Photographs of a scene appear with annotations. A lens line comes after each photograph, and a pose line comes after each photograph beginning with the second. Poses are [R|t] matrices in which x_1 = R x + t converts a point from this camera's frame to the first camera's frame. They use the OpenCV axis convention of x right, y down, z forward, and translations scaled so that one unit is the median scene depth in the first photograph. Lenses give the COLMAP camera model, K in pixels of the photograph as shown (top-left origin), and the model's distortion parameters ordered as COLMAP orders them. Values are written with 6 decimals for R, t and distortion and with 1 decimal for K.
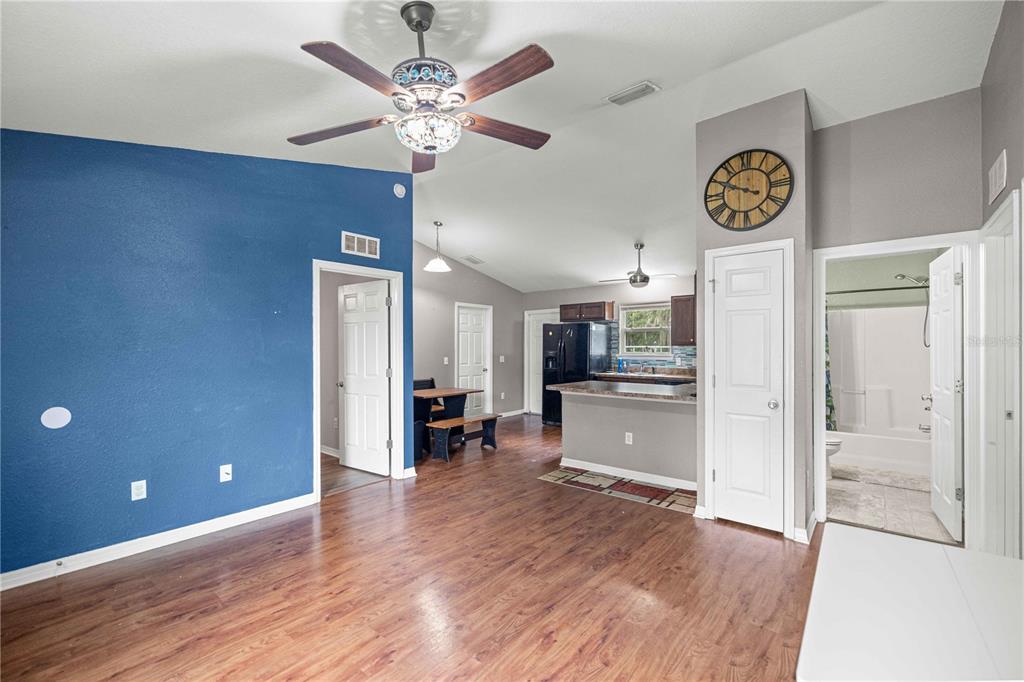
lens RADIAL K [[437.9, 0, 512.1], [0, 437.9, 346.9], [0, 0, 1]] dist [0.003602, 0.000171]
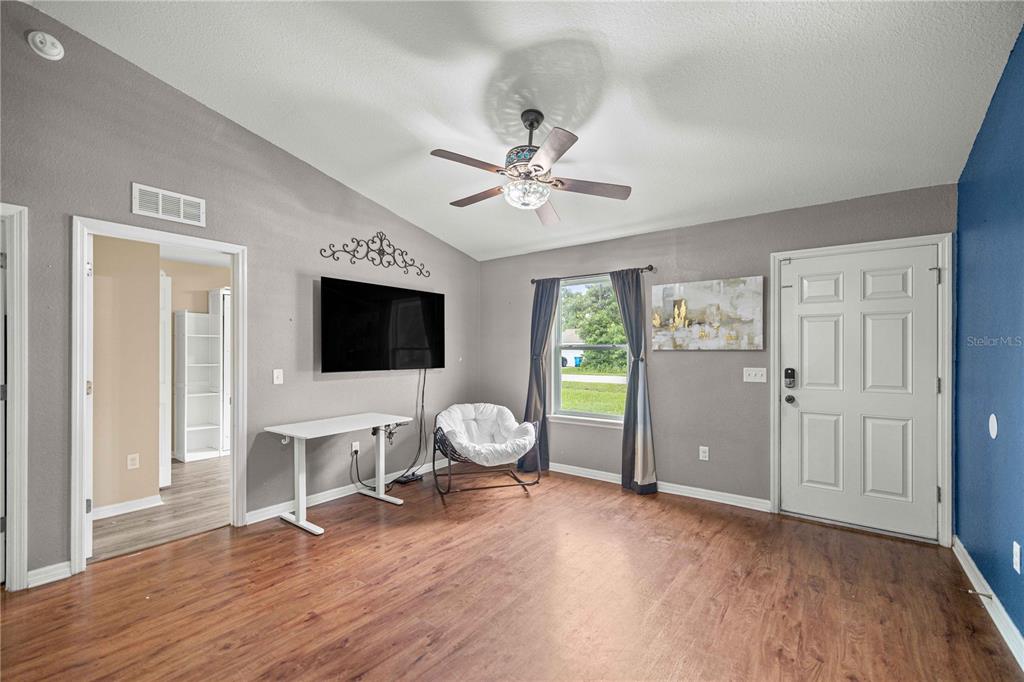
lens RADIAL K [[437.9, 0, 512.9], [0, 437.9, 351.3], [0, 0, 1]] dist [0.003602, 0.000171]
pose [[-0.998911, -0.002101, -0.046604, -0.067425], [-0.001706, 0.999962, -0.008526, 0.026178], [0.046620, -0.008437, -0.998877, 2.057922]]
